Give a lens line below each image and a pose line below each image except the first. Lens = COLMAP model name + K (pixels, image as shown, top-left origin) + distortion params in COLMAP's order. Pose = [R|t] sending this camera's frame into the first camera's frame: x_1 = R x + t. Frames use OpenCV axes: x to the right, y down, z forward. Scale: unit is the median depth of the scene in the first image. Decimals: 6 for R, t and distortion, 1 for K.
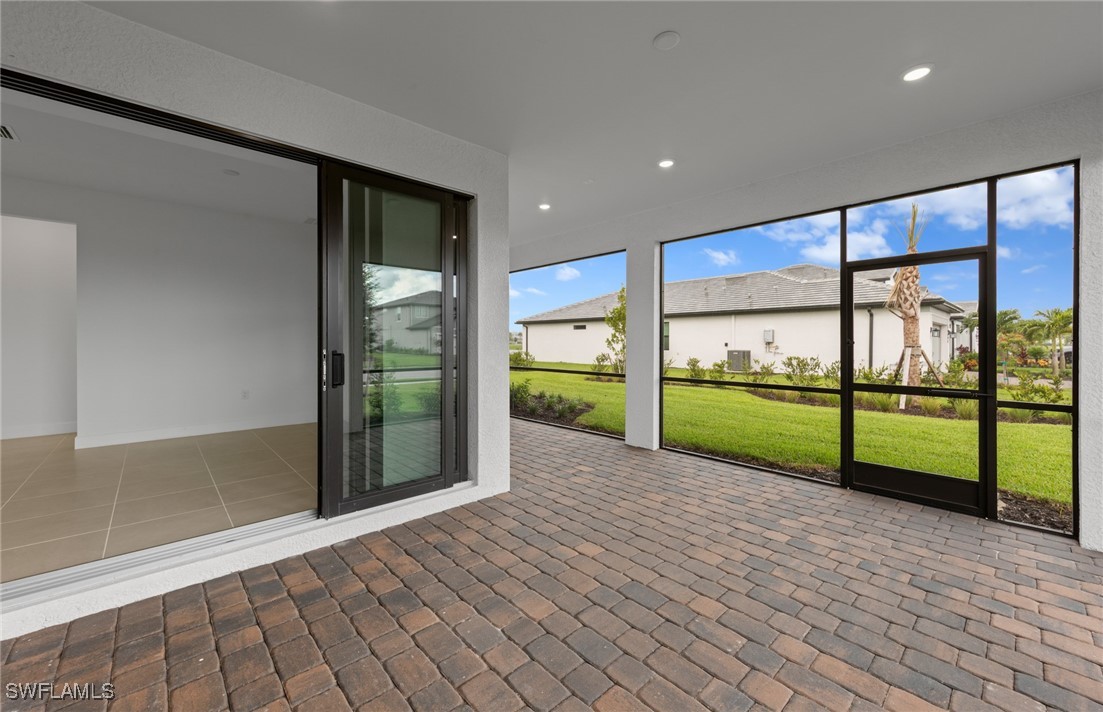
lens RADIAL K [[427.8, 0, 545.3], [0, 427.8, 341.1], [0, 0, 1]] dist [0.004436, 0.000014]
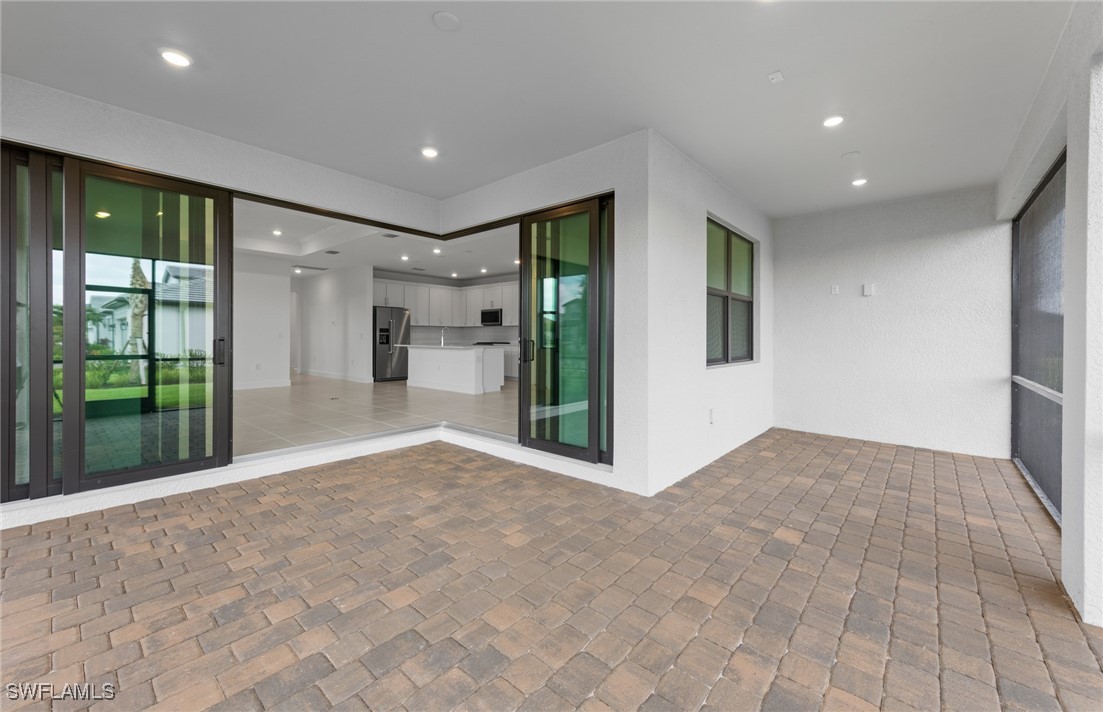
lens RADIAL K [[427.8, 0, 557.2], [0, 427.8, 336.5], [0, 0, 1]] dist [0.004436, 0.000014]
pose [[0.126817, -0.002141, -0.991924, 1.094746], [-0.001736, 0.999996, -0.002381, 0.018222], [0.991925, 0.002024, 0.126813, 0.961539]]
